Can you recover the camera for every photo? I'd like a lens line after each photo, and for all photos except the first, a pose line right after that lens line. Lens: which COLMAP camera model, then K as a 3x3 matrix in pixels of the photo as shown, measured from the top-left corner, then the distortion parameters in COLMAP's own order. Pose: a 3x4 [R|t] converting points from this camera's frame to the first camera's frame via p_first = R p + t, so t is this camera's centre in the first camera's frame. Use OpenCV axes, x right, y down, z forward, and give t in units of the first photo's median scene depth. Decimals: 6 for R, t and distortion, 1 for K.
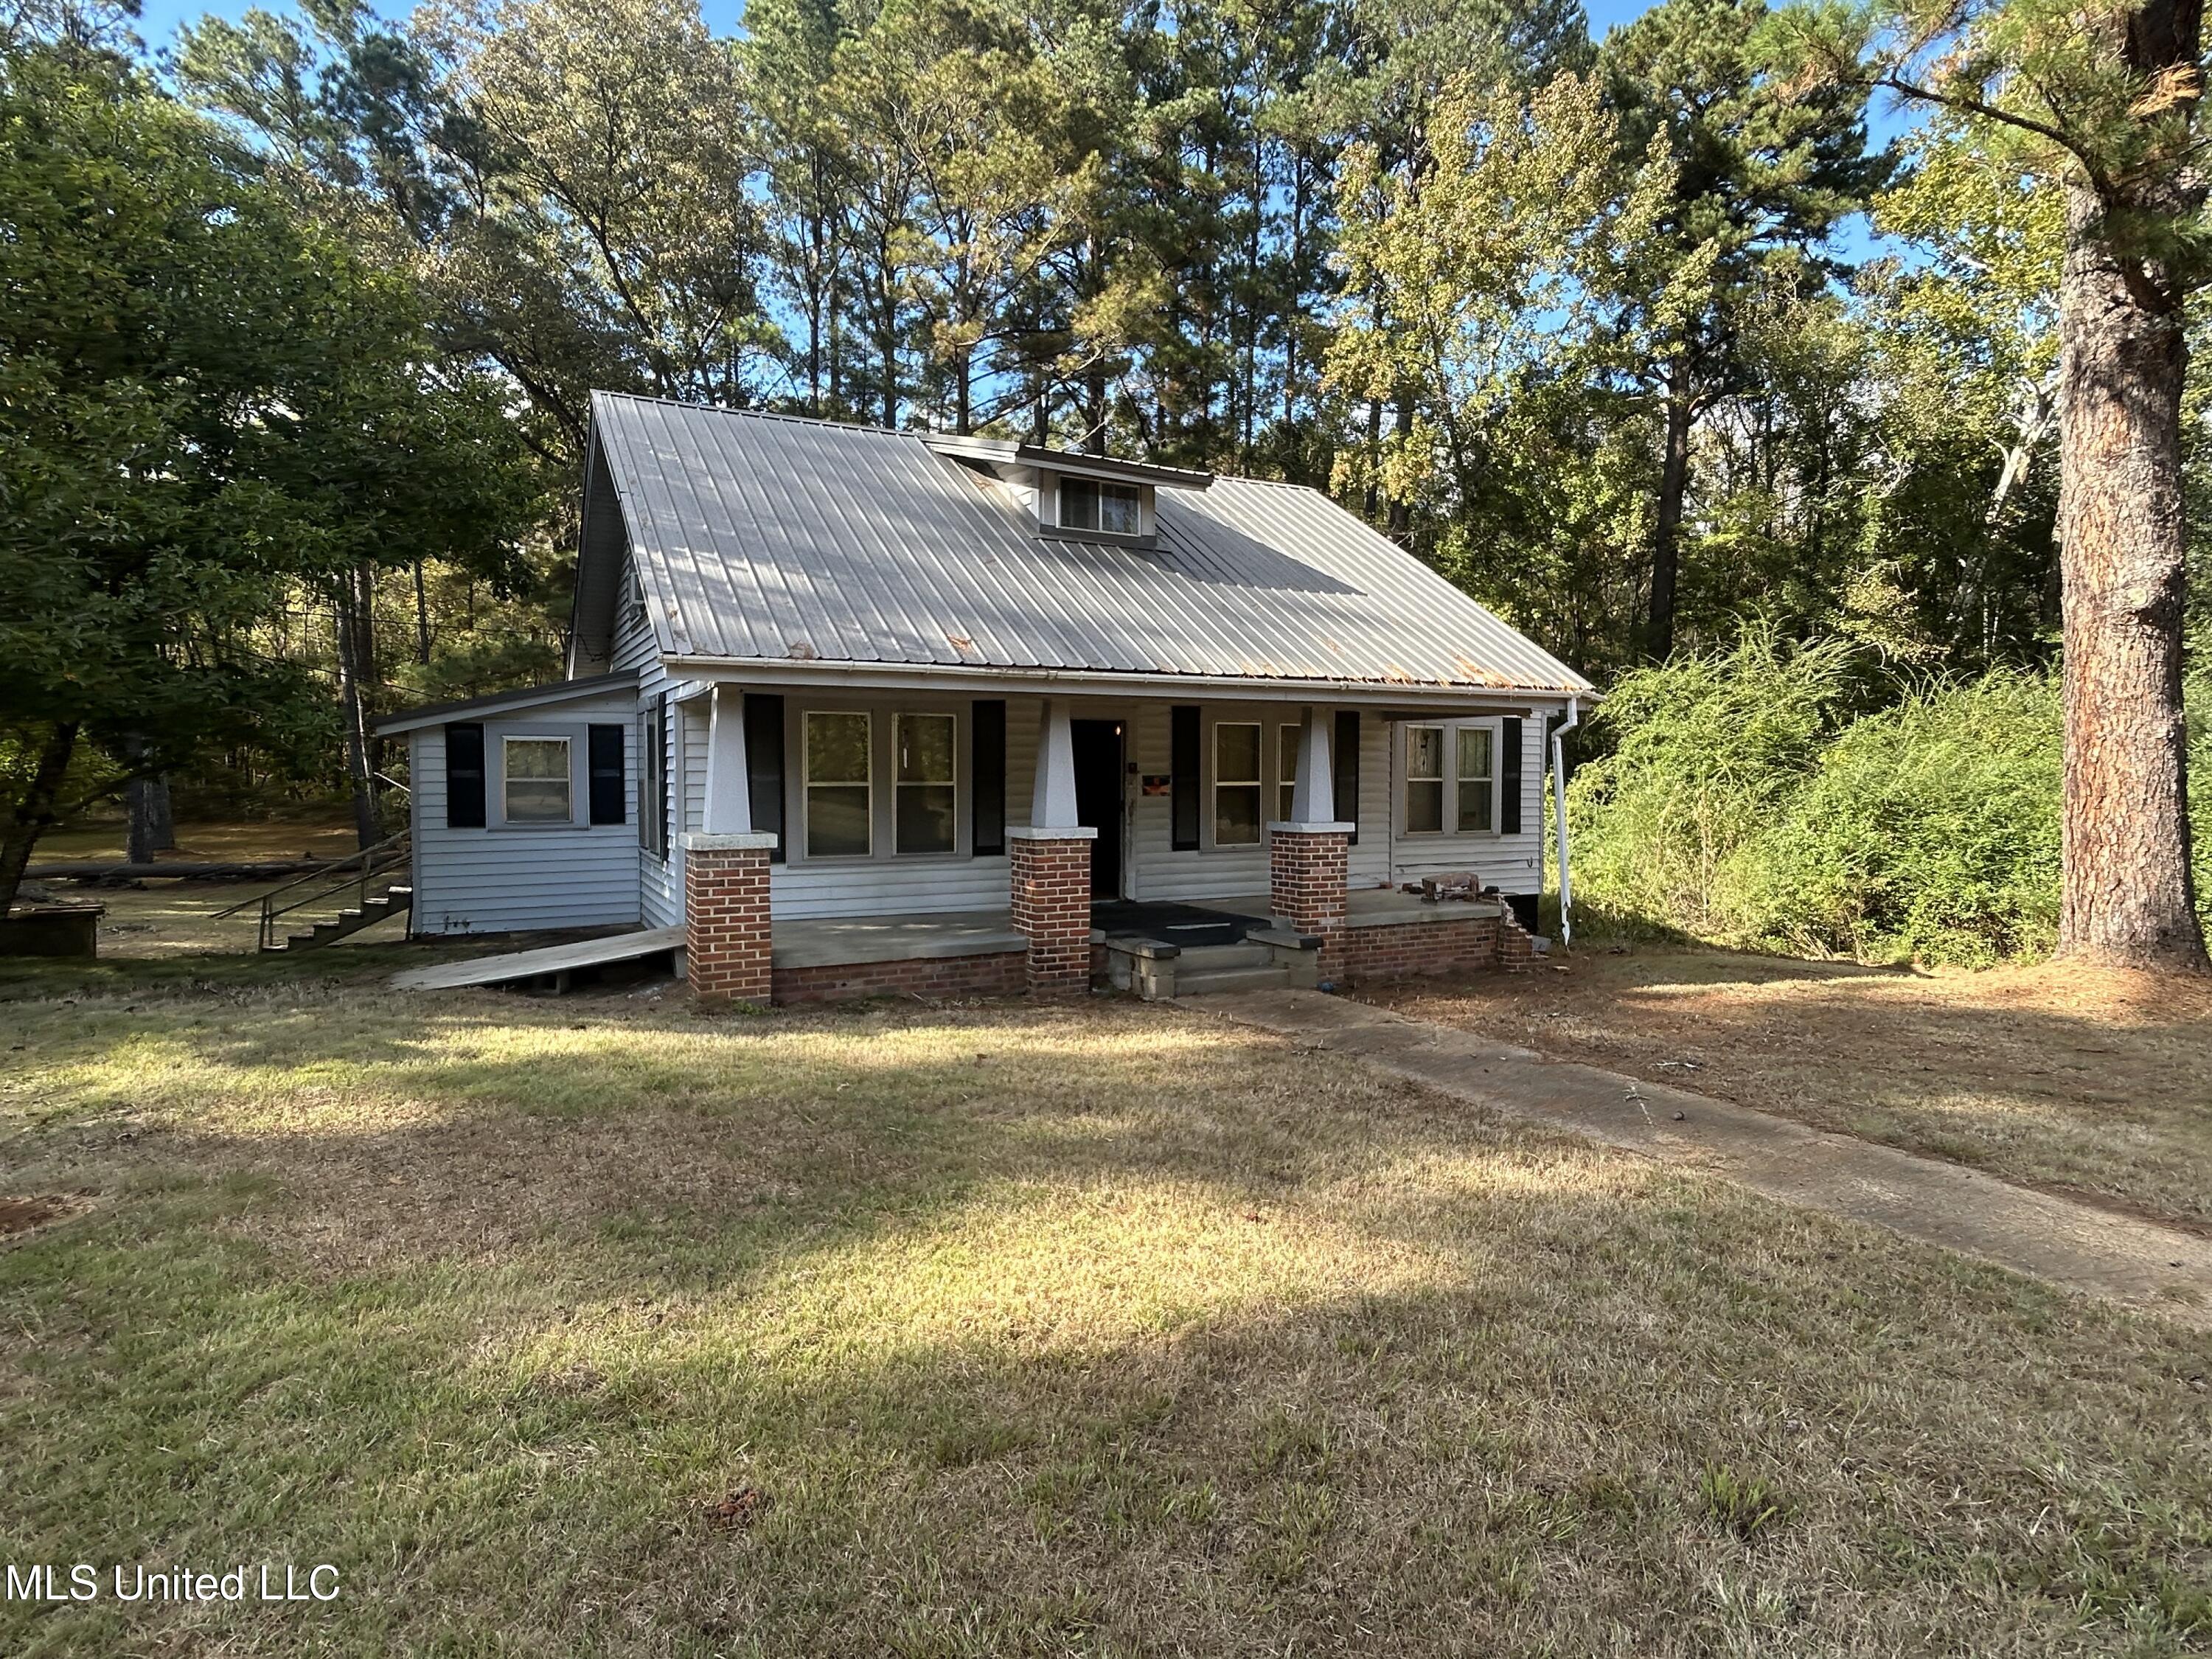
lens RADIAL K [[1200.9, 0, 1101.2], [0, 1200.9, 833.8], [0, 0, 1]] dist [0.002683, -0.000998]
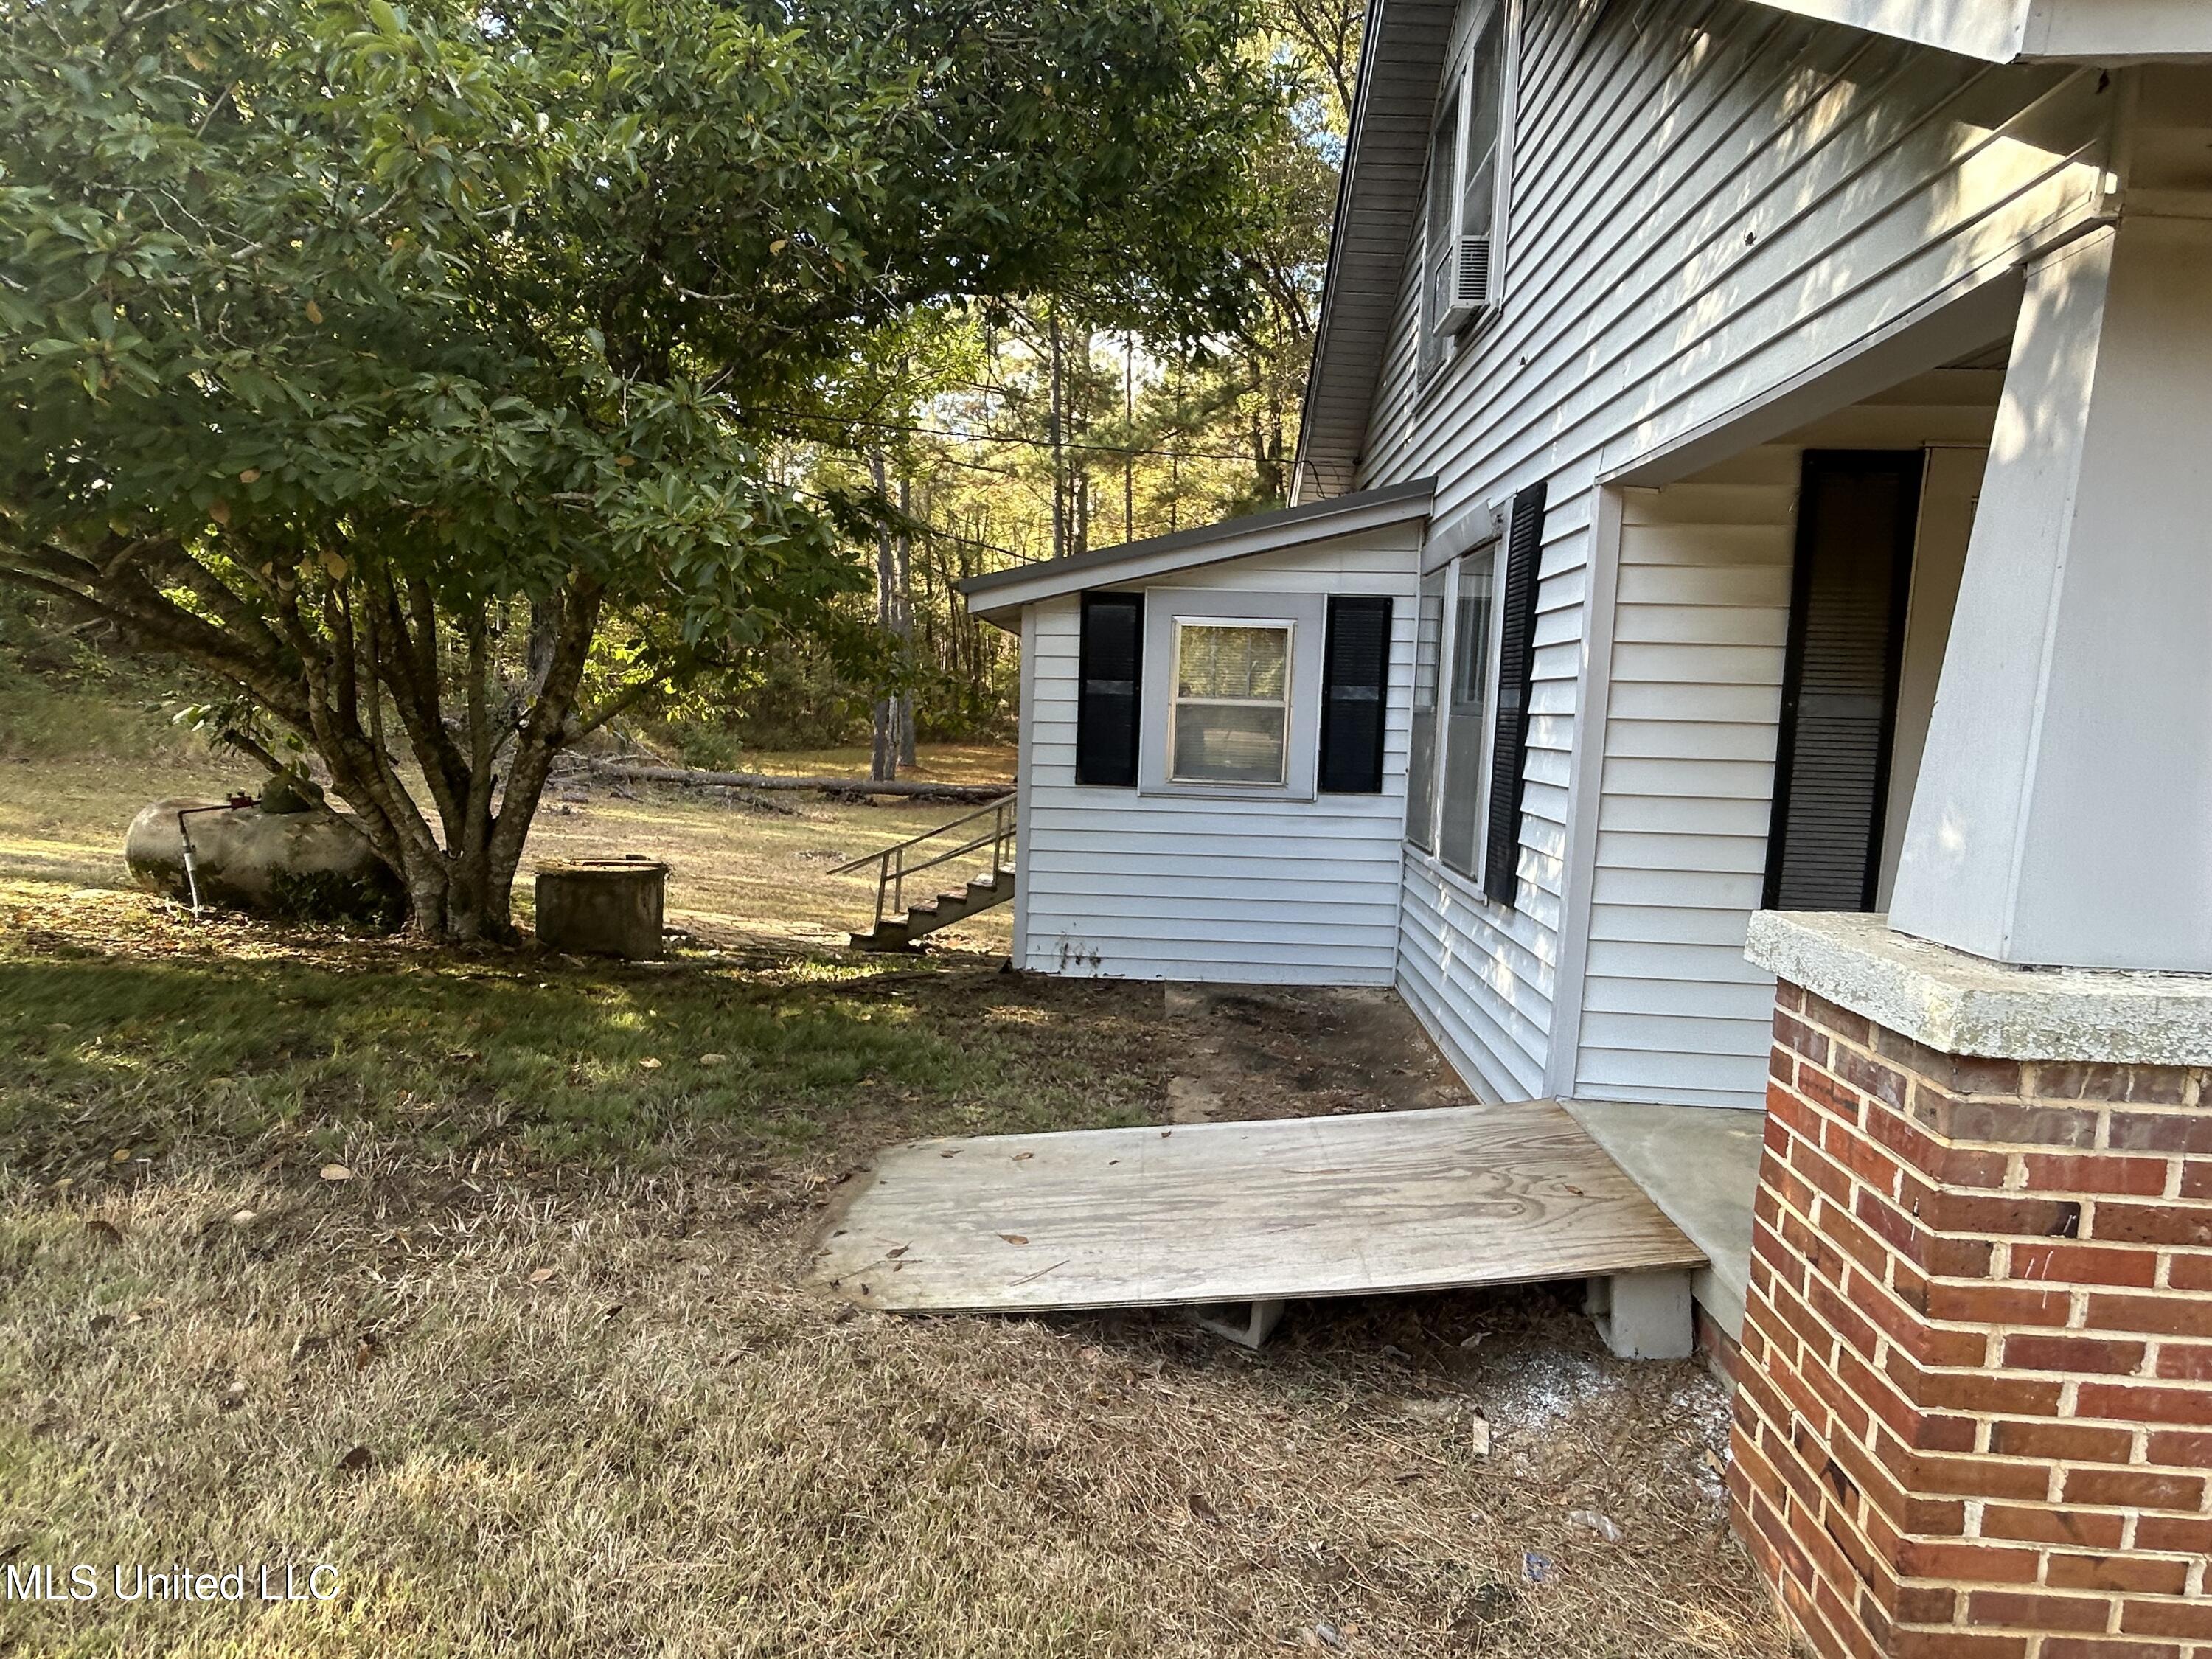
lens RADIAL K [[1200.9, 0, 1098.7], [0, 1200.9, 833.3], [0, 0, 1]] dist [0.002683, -0.000998]
pose [[0.857022, 0.082136, -0.508691, -0.251040], [-0.057991, 0.996317, 0.063170, -0.017978], [0.512005, -0.024638, 0.858629, 0.528254]]
